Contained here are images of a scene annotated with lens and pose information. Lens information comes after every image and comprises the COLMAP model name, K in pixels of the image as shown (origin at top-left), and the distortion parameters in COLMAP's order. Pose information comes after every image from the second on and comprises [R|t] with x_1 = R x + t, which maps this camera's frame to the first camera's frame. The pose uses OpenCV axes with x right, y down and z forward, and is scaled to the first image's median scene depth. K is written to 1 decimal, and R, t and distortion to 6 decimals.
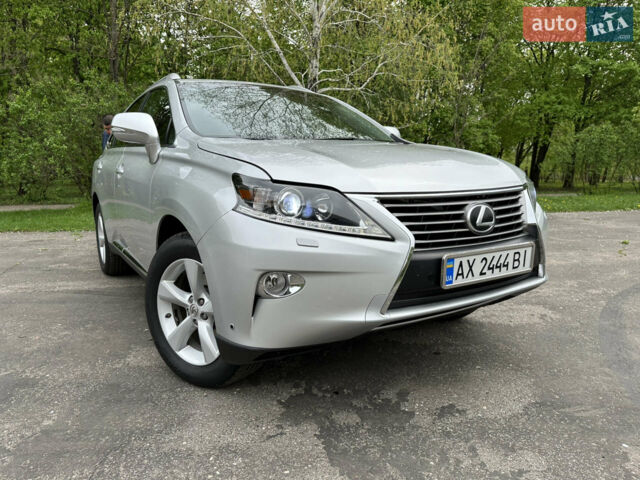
lens RADIAL K [[443.3, 0, 326.5], [0, 443.3, 236.8], [0, 0, 1]] dist [0.076399, -0.098165]
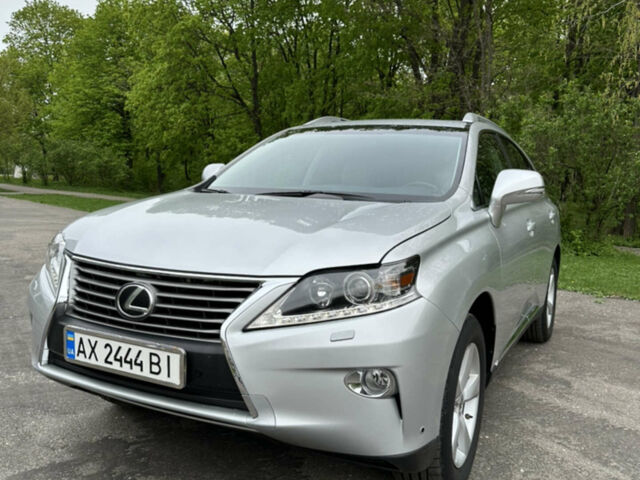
lens RADIAL K [[587.8, 0, 319.8], [0, 587.8, 232.5], [0, 0, 1]] dist [0.094251, -0.127962]
pose [[0.503422, 0.097396, -0.858534, 1.462432], [-0.170758, 0.985244, 0.011642, -0.240066], [0.847000, 0.140740, 0.512625, 0.683550]]
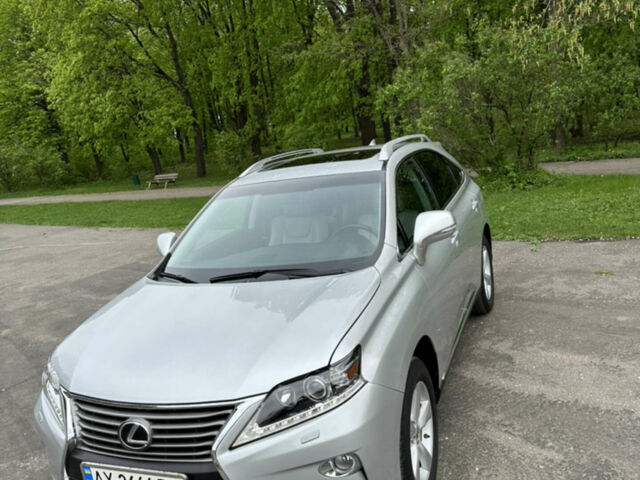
lens RADIAL K [[579.5, 0, 308.3], [0, 579.5, 233.4], [0, 0, 1]] dist [0.170447, -0.314653]
pose [[0.566708, 0.065655, -0.821299, 1.629063], [0.020274, 0.995407, 0.093563, -0.610626], [0.823669, -0.069674, 0.562774, 0.581776]]
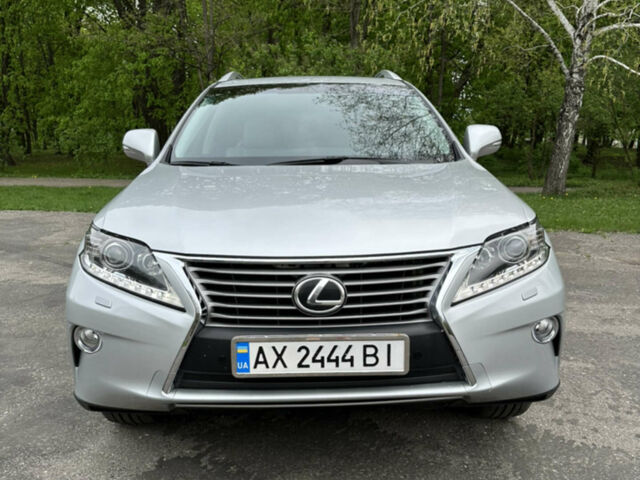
lens RADIAL K [[587.8, 0, 319.8], [0, 587.8, 232.5], [0, 0, 1]] dist [0.094251, -0.127962]
pose [[0.855078, 0.078204, -0.512568, 0.847018], [-0.070220, 0.996919, 0.034960, -0.181330], [0.513723, 0.006099, 0.857935, 0.115773]]
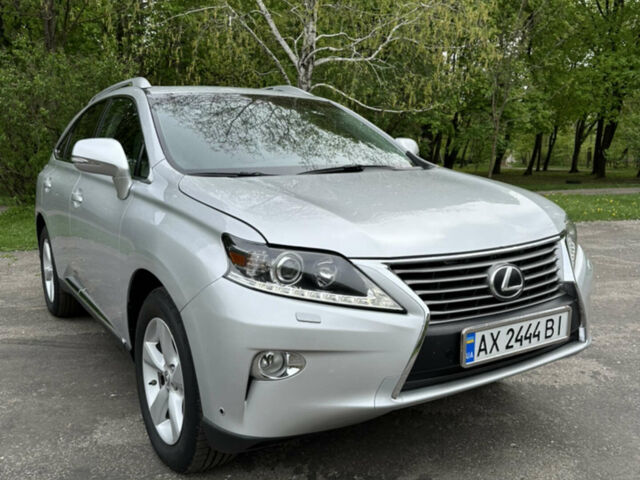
lens RADIAL K [[587.8, 0, 319.8], [0, 587.8, 232.5], [0, 0, 1]] dist [0.094251, -0.127962]
pose [[0.999891, -0.008376, -0.012137, -0.004289], [0.008227, 0.999891, -0.012236, -0.123608], [0.012238, 0.012134, 0.999851, -0.158927]]
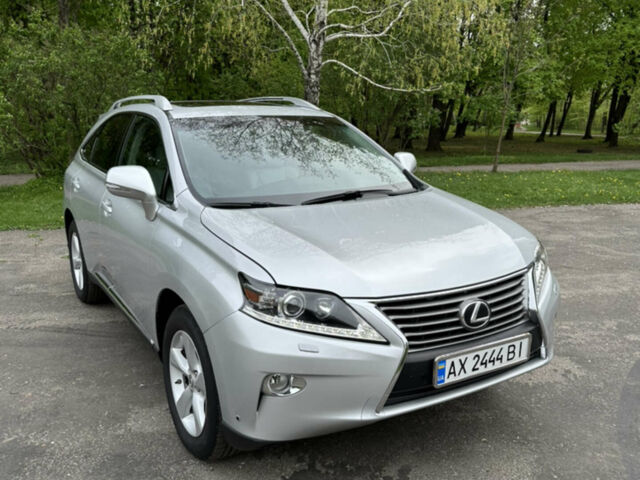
lens RADIAL K [[580.7, 0, 320.0], [0, 580.7, 240.0], [0, 0, 1]] dist [0.157167, -0.259785]
pose [[0.999561, 0.005678, -0.029070, 0.021150], [-0.003782, 0.997886, 0.064875, -0.296047], [0.029377, -0.064737, 0.997470, -0.359064]]
